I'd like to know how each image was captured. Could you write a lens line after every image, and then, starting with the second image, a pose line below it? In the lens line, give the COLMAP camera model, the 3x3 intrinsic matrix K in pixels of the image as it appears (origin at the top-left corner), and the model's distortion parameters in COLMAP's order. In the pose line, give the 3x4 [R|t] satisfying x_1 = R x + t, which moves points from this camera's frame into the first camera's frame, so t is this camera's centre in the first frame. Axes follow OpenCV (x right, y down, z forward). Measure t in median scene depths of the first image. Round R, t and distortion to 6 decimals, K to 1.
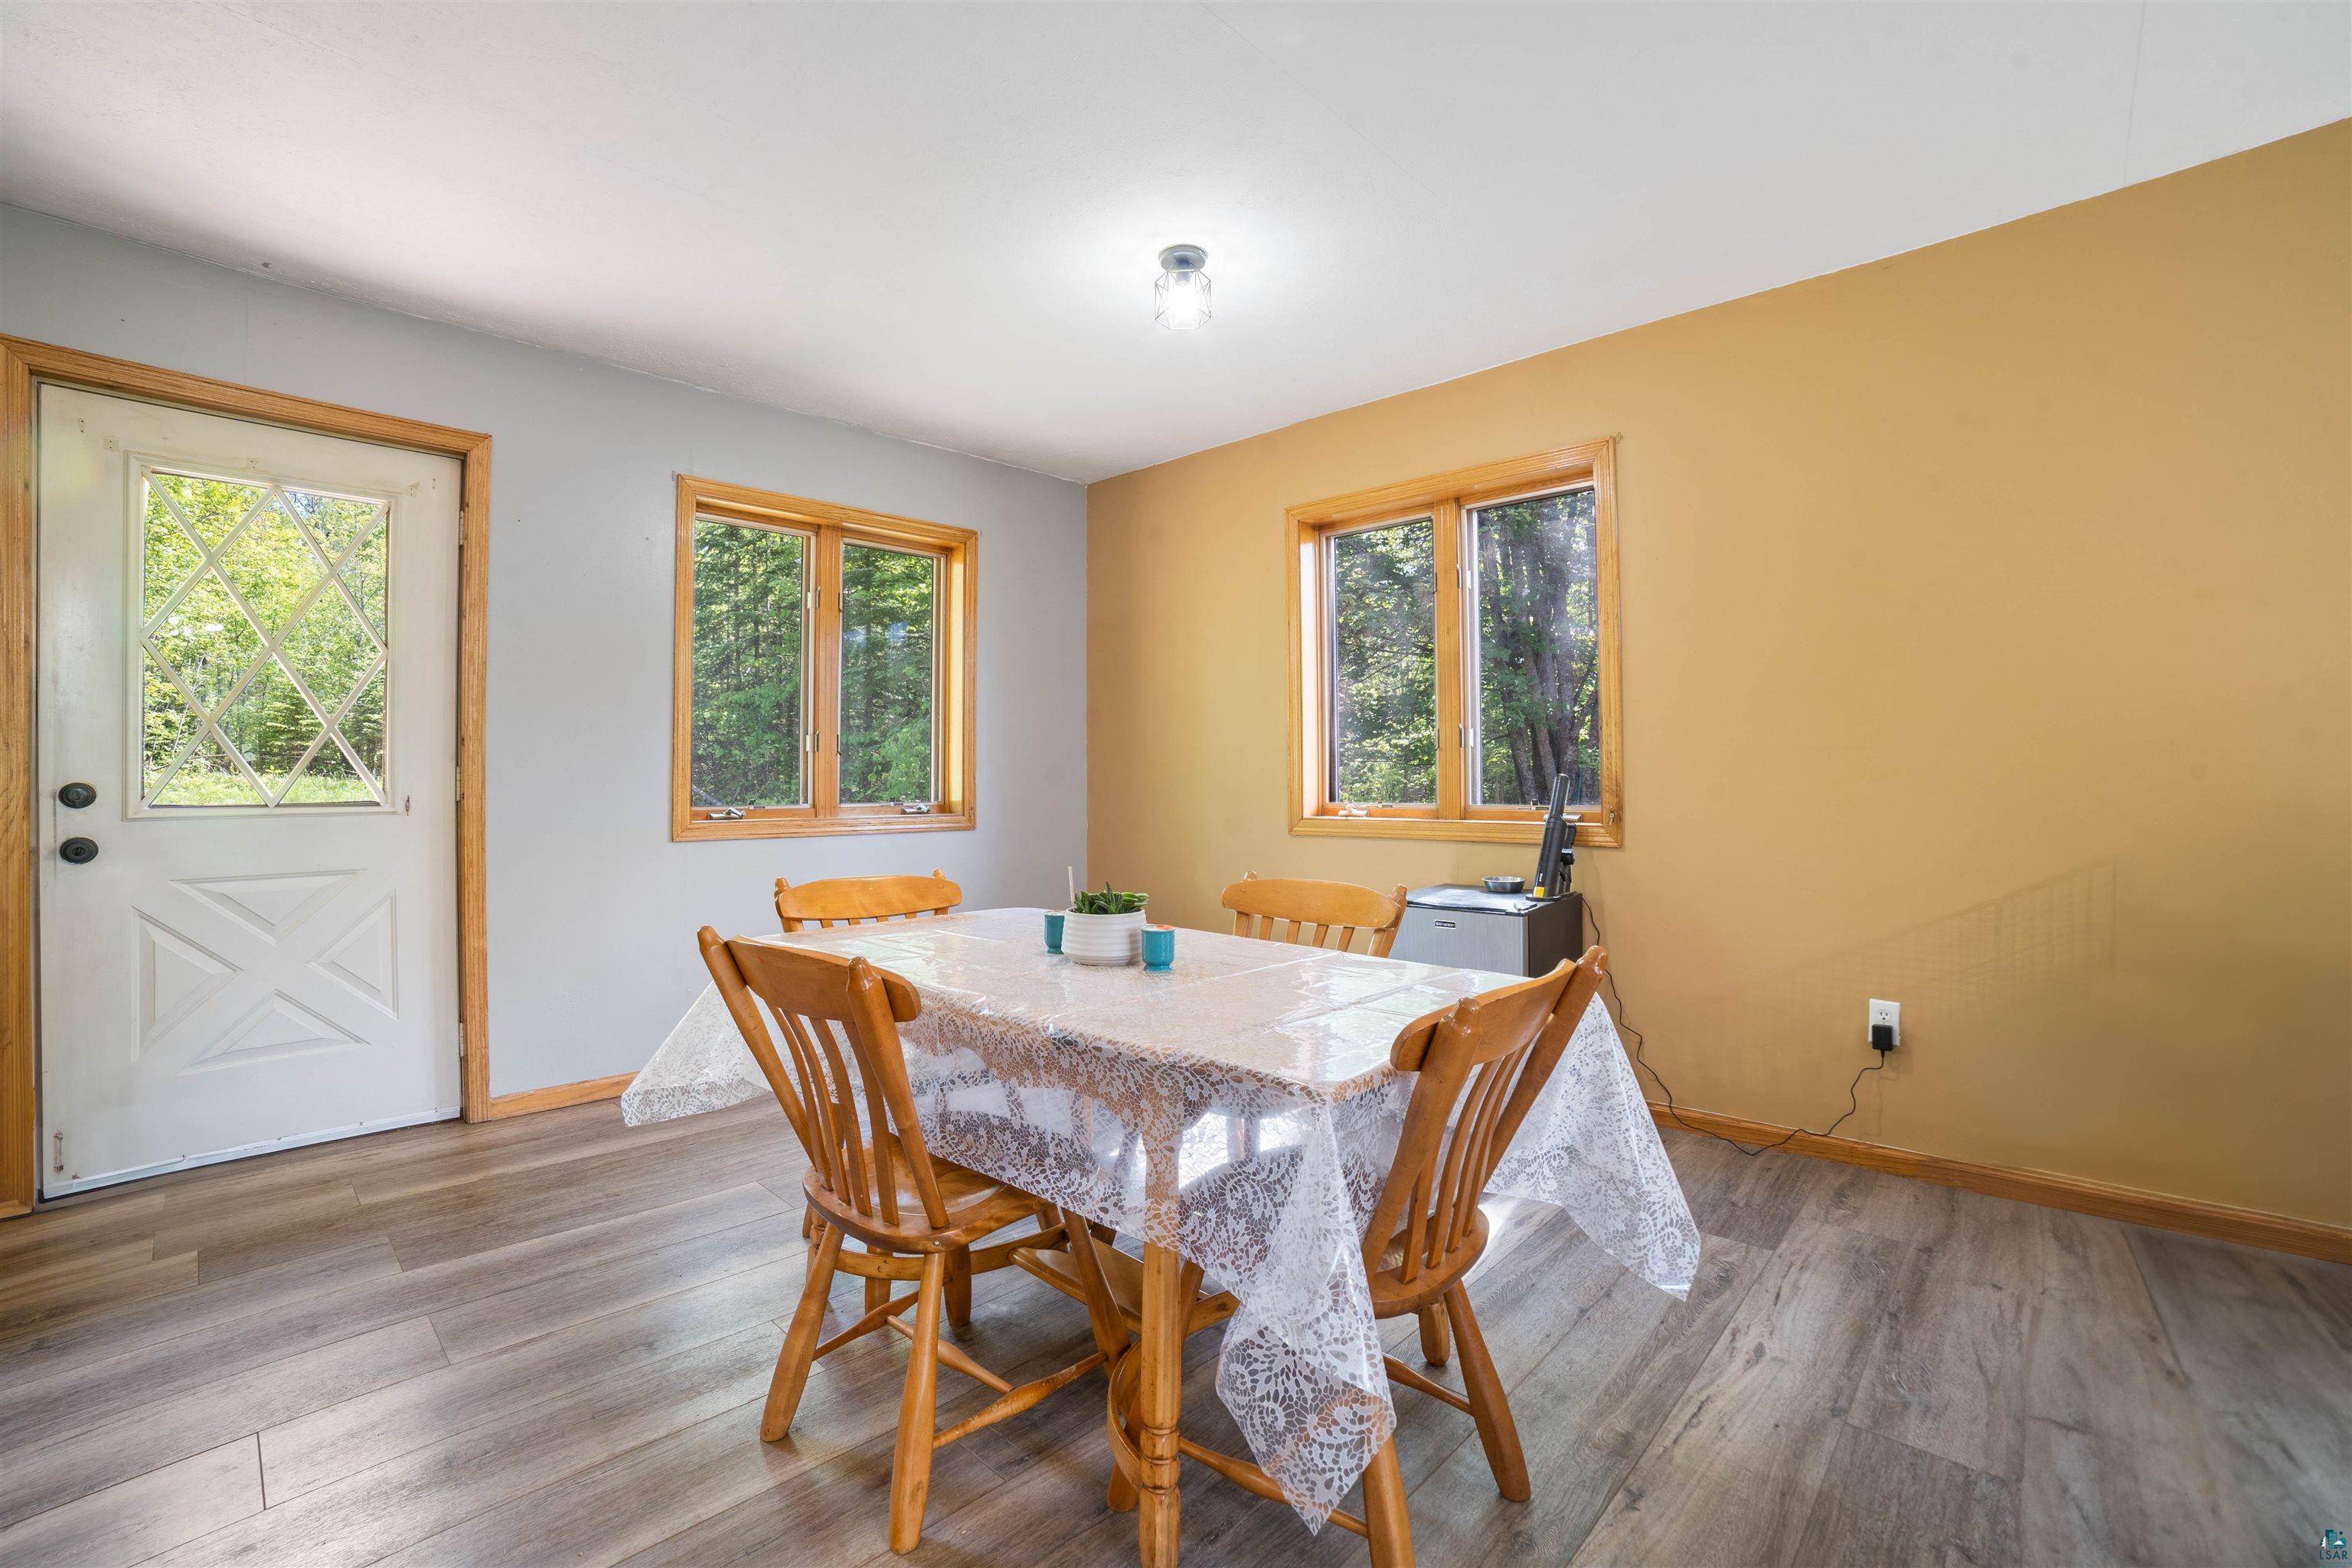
lens RADIAL K [[1011.2, 0, 1150.3], [0, 1011.2, 775.8], [0, 0, 1]] dist [-0.102915, 0.037392]
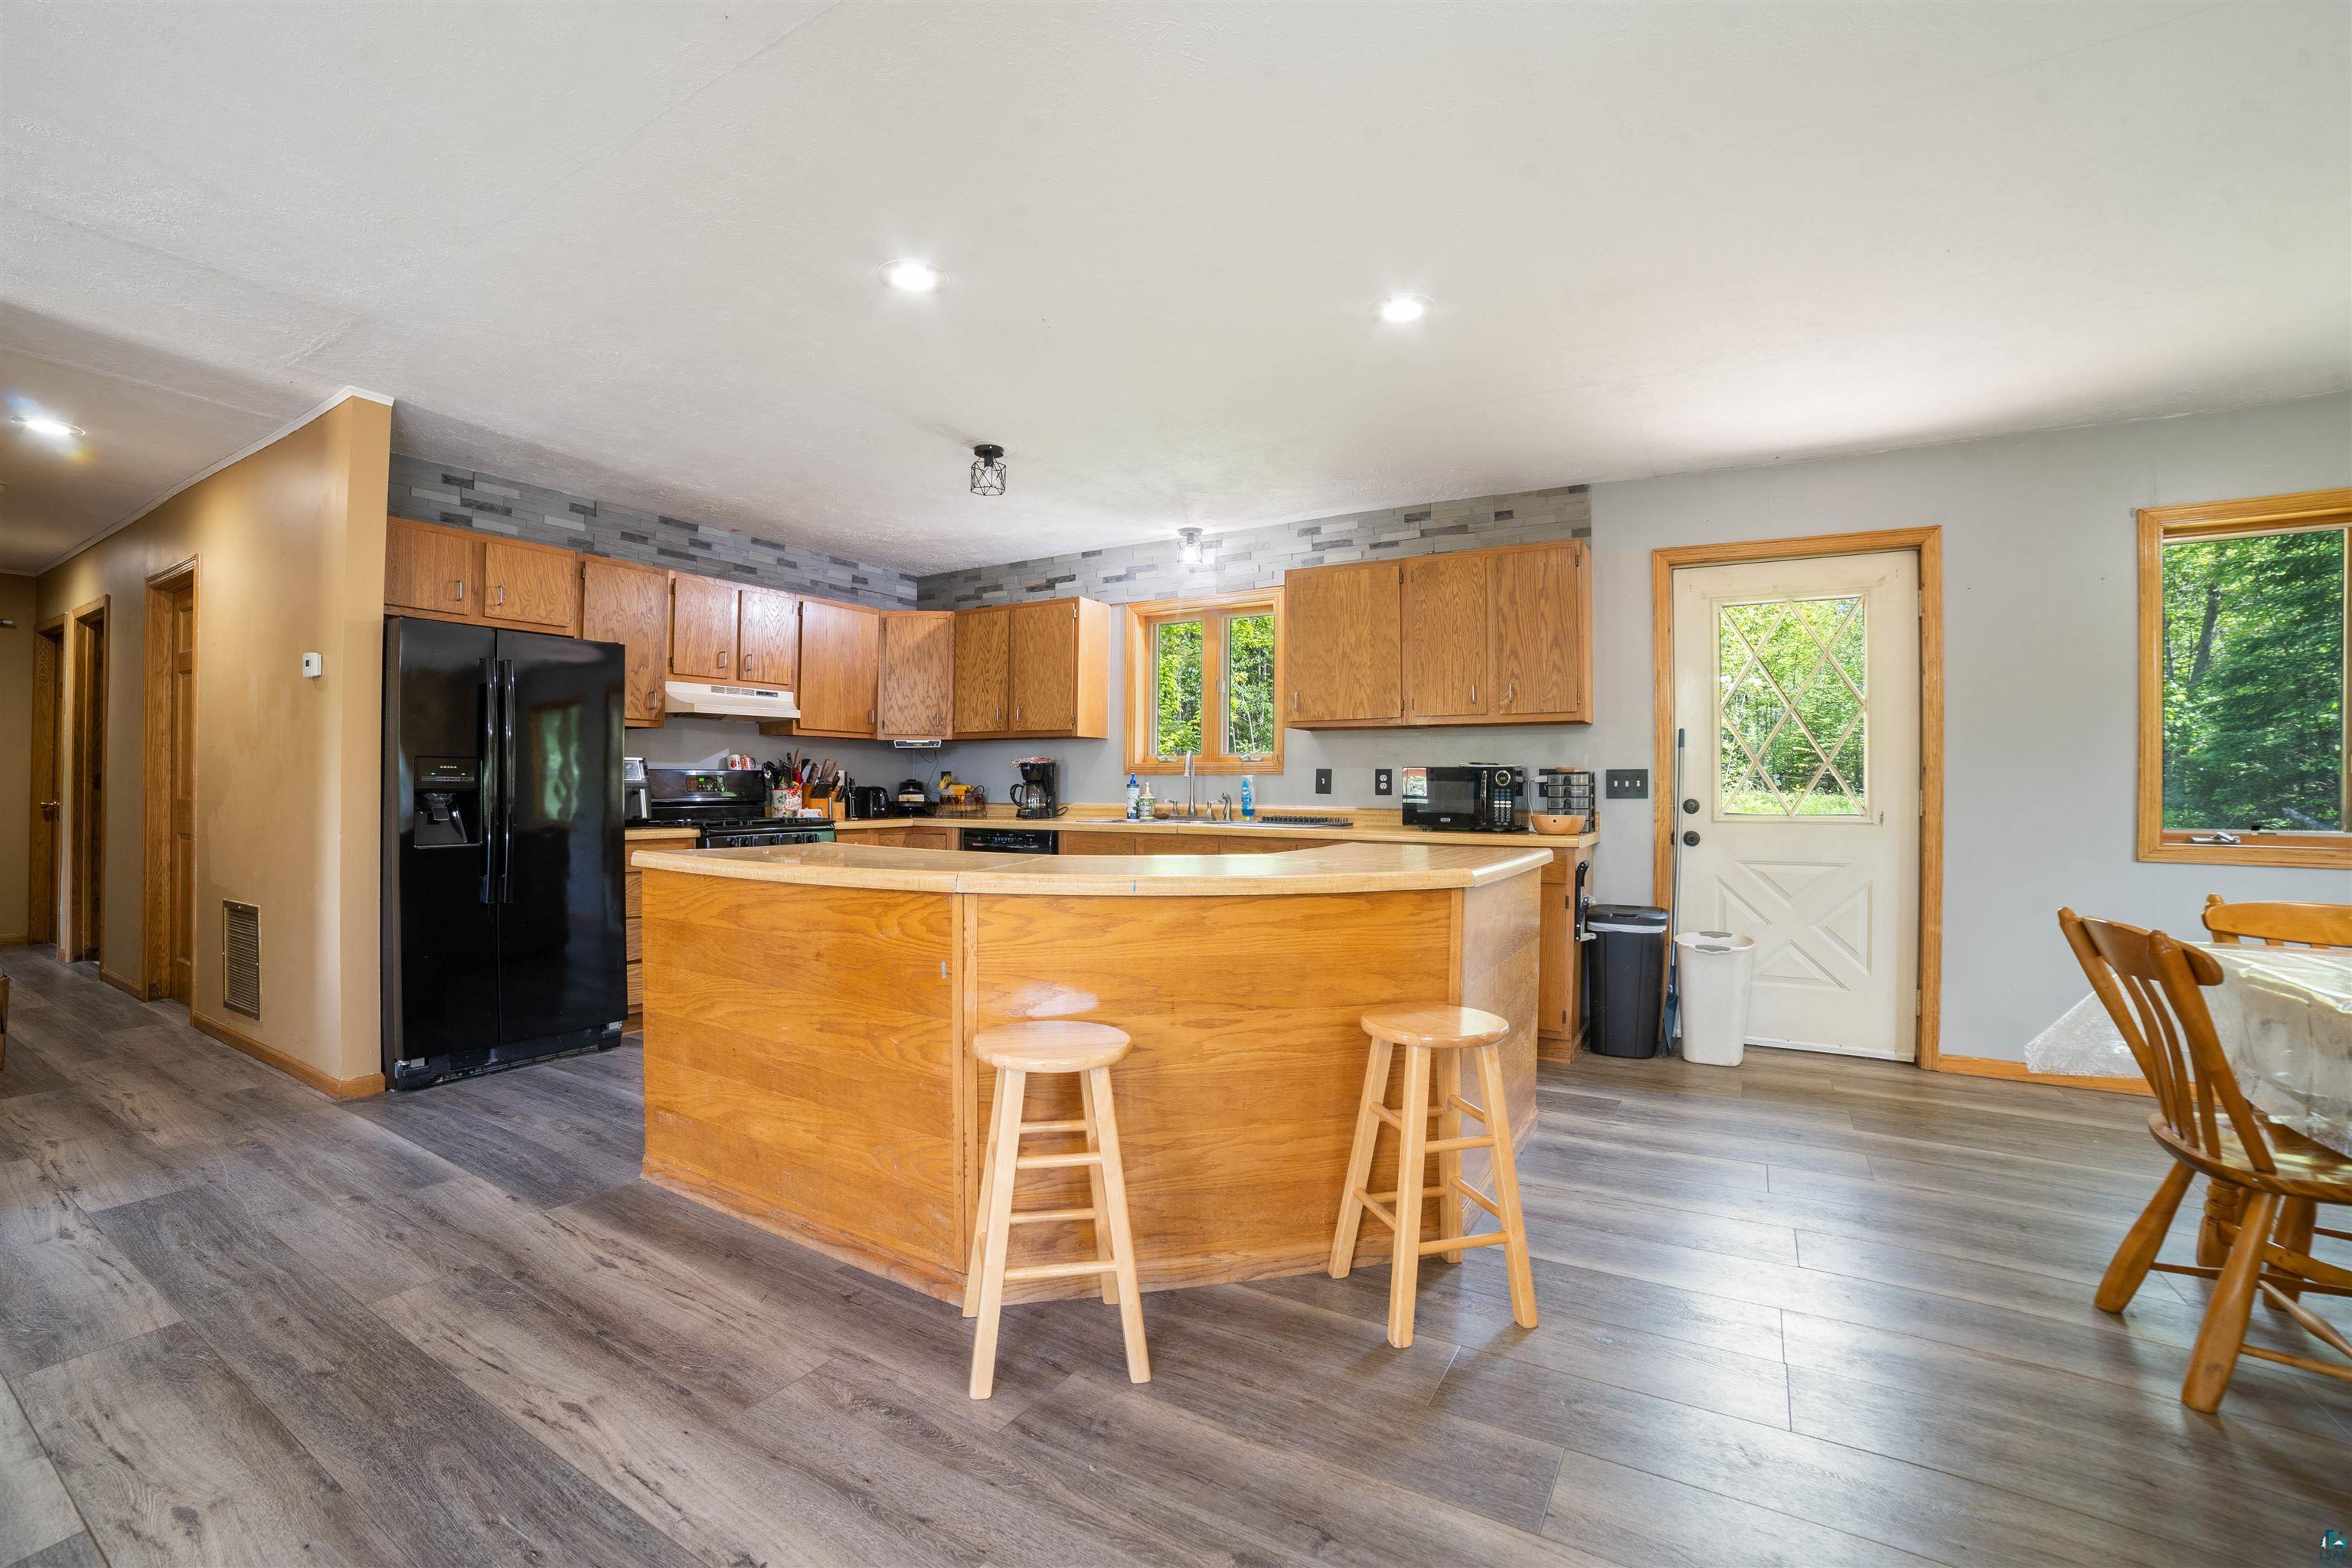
lens RADIAL K [[1011.2, 0, 1150.3], [0, 1011.2, 775.8], [0, 0, 1]] dist [-0.102915, 0.037392]
pose [[0.234890, -0.009951, -0.971971, 0.283682], [-0.009141, 0.999881, -0.012446, -0.002483], [0.971979, 0.011808, 0.234771, -0.294286]]
